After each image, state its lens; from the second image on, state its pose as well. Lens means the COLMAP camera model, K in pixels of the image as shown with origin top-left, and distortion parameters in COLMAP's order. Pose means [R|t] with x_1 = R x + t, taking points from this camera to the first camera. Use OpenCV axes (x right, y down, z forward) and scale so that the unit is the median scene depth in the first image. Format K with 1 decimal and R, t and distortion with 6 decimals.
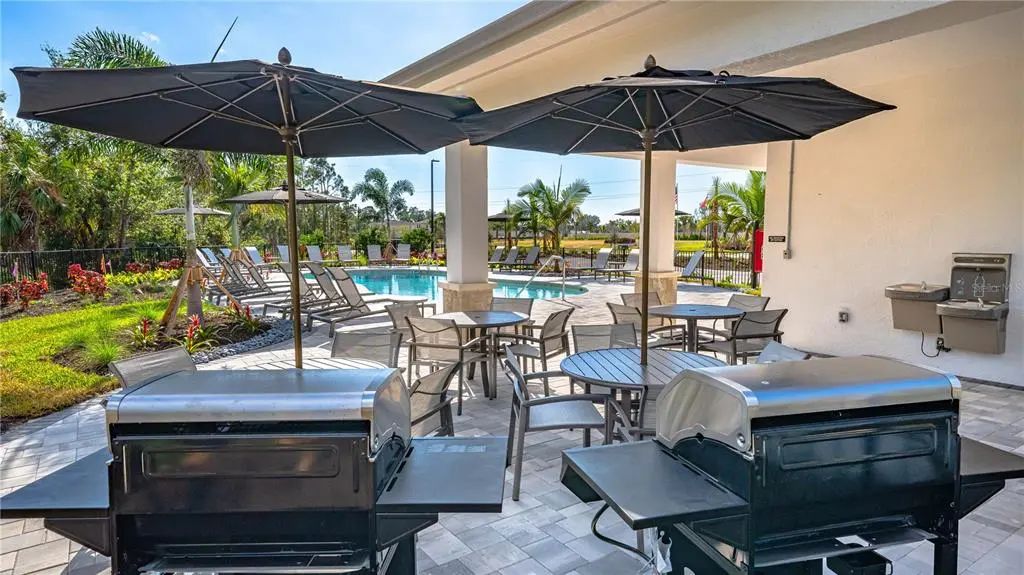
lens RADIAL K [[585.9, 0, 512.0], [0, 585.9, 287.5], [0, 0, 1]] dist [0.000203, -0.000001]
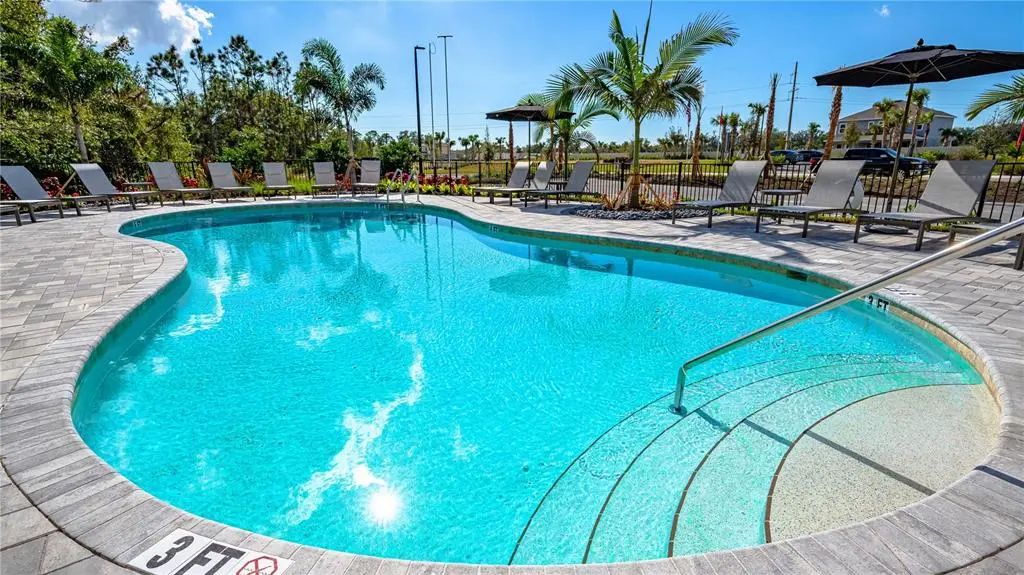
lens RADIAL K [[503.6, 0, 512.0], [0, 503.6, 287.5], [0, 0, 1]] dist [-0.000600, -0.000037]
pose [[0.999328, -0.015251, 0.033342, -0.046329], [0.009780, 0.987313, 0.158483, -0.020407], [-0.035336, -0.158050, 0.986799, 0.406691]]
